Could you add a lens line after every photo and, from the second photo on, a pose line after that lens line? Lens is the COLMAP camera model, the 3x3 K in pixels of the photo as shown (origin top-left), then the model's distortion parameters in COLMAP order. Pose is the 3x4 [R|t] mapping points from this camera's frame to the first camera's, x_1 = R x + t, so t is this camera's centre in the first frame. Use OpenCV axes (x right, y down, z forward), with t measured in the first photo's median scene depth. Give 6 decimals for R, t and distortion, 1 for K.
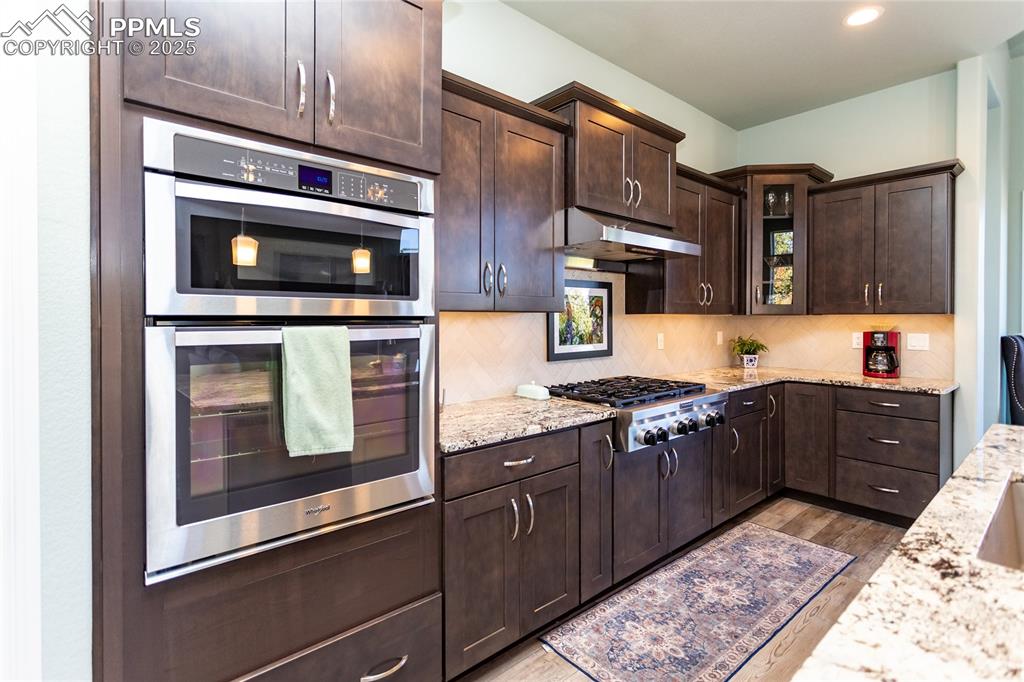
lens RADIAL K [[483.9, 0, 530.0], [0, 483.9, 319.0], [0, 0, 1]] dist [0.004793, 0.000079]
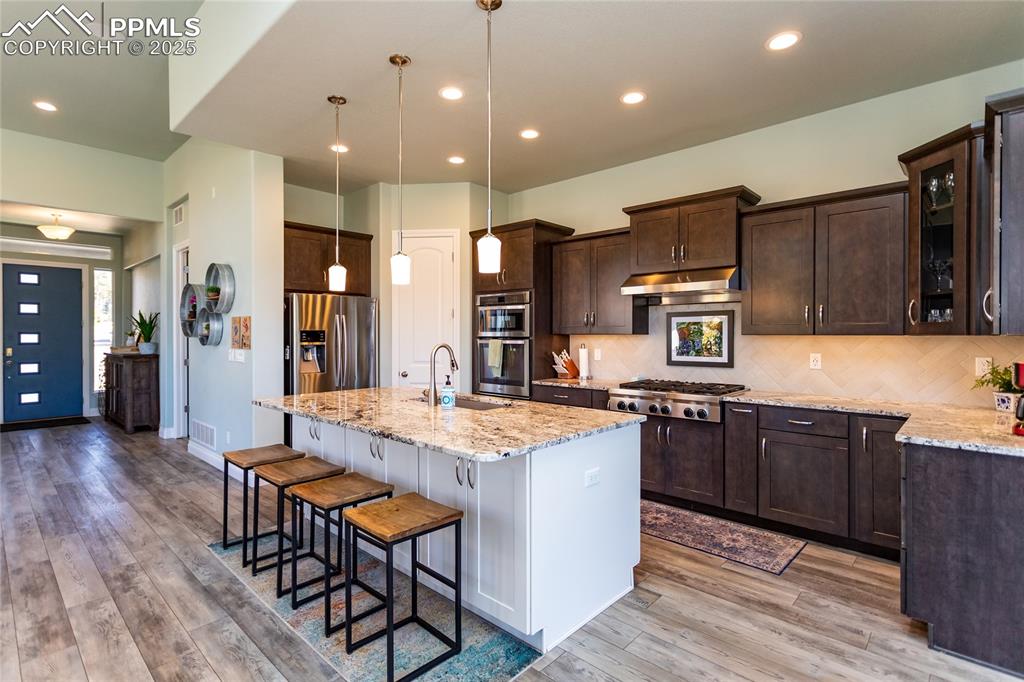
lens RADIAL K [[483.9, 0, 501.0], [0, 483.9, 337.3], [0, 0, 1]] dist [0.004793, 0.000079]
pose [[0.095349, 0.010674, -0.995387, 1.535472], [-0.000487, 0.999943, 0.010676, -0.018859], [0.995444, -0.000534, 0.095349, 0.305106]]
